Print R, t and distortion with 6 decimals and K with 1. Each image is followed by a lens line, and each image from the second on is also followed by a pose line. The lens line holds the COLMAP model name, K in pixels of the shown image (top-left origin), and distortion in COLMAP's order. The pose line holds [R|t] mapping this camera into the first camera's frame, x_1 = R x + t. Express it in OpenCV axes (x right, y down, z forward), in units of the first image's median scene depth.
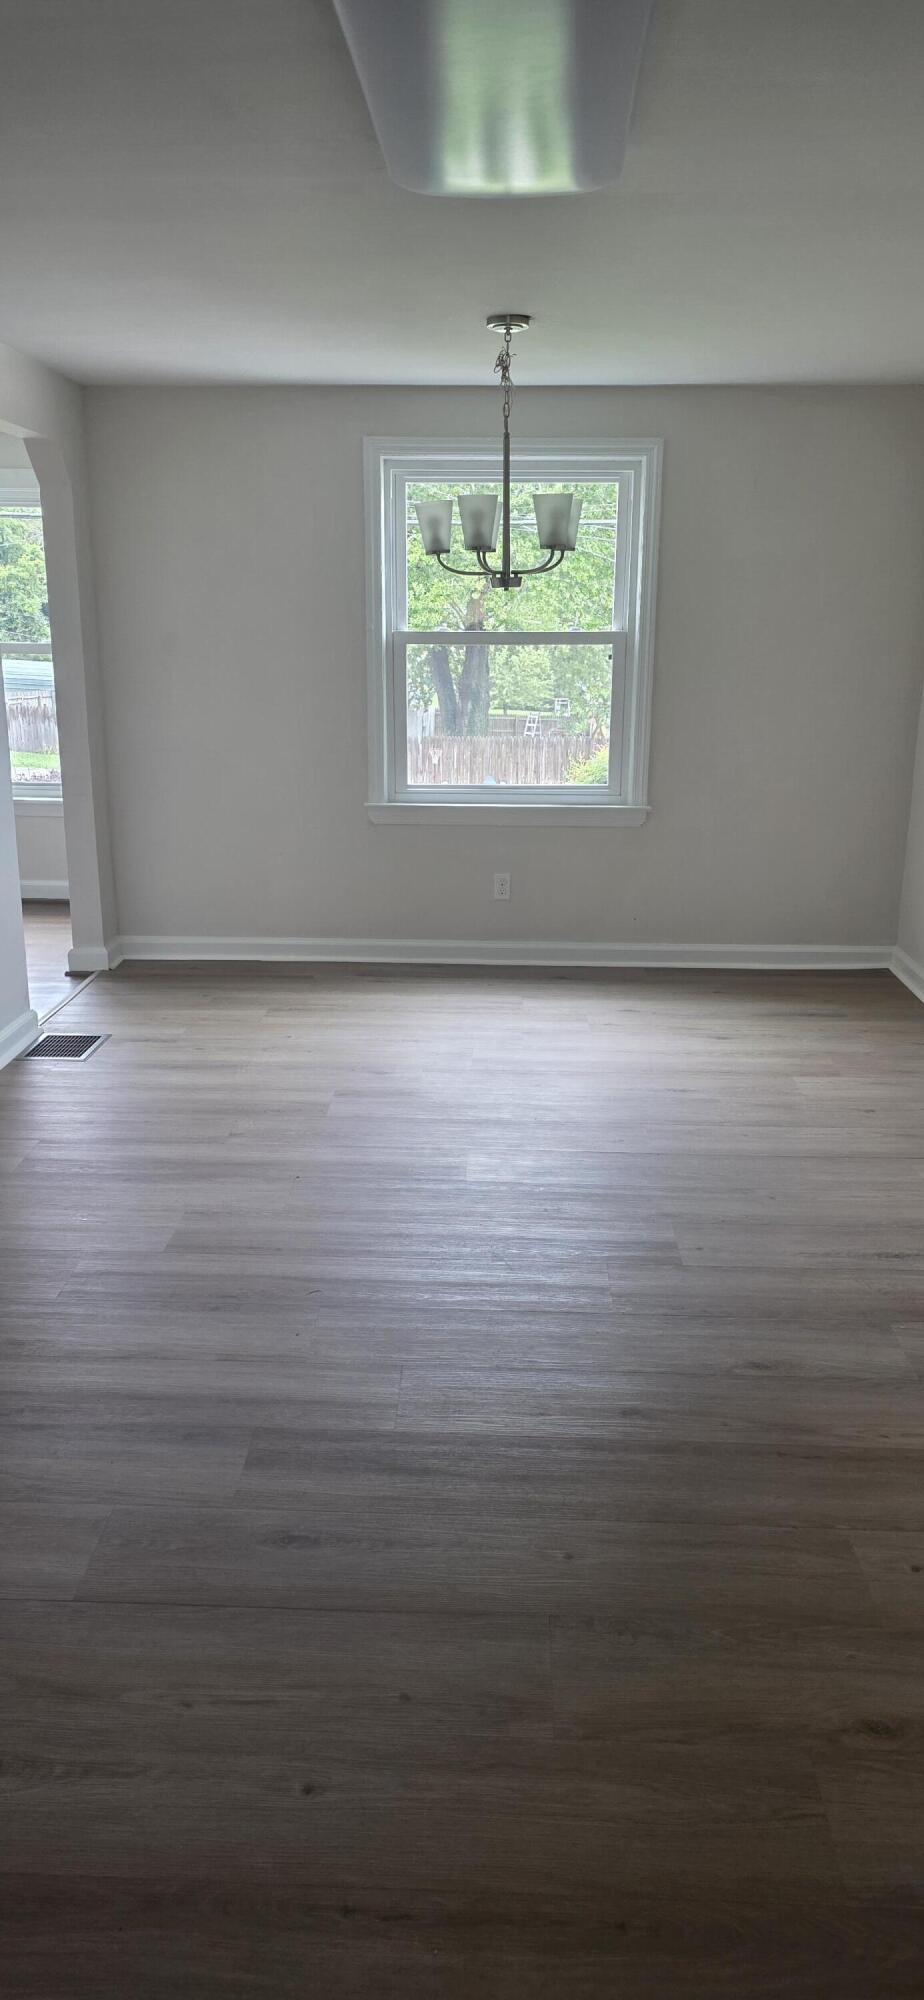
lens RADIAL K [[1337.0, 0, 462.0], [0, 1337.0, 1000.0], [0, 0, 1]] dist [-0.000968, -0.001835]
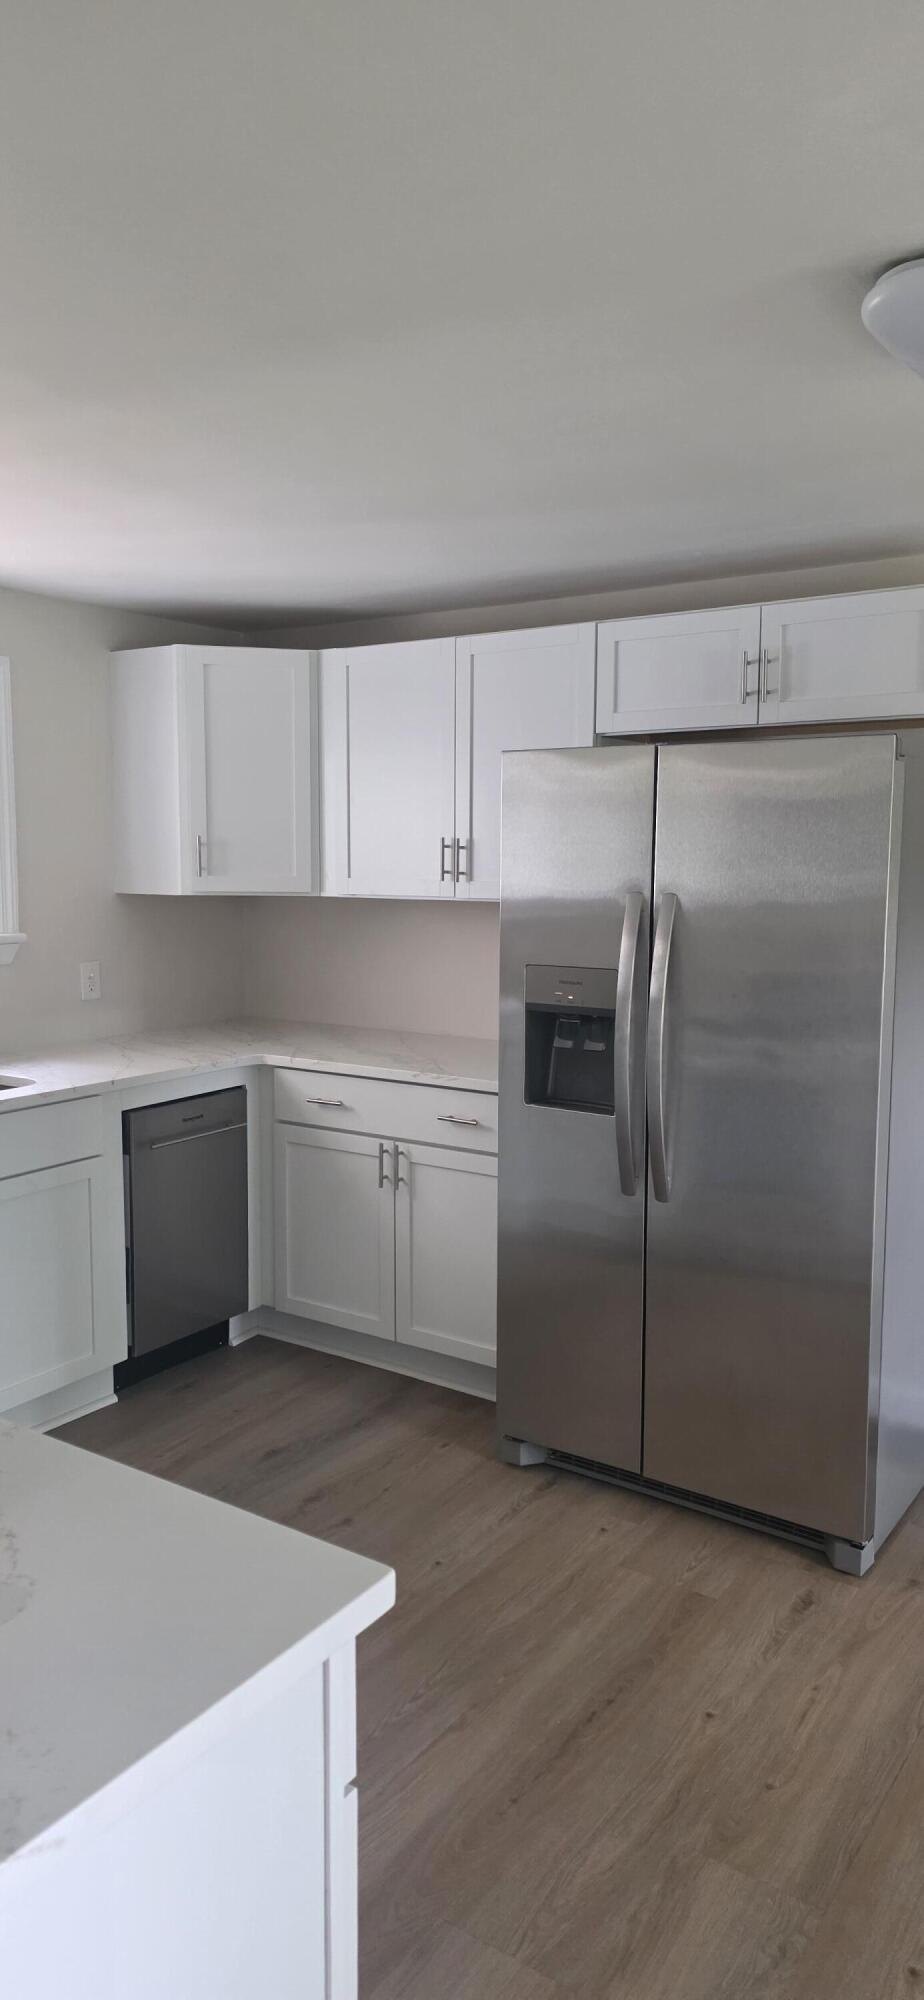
lens RADIAL K [[1337.0, 0, 462.0], [0, 1337.0, 1000.0], [0, 0, 1]] dist [-0.000968, -0.001835]
pose [[-0.526836, 0.088623, -0.845334, 1.132586], [-0.228112, 0.943321, 0.241061, -0.397193], [0.818785, 0.319830, -0.476760, 1.200447]]
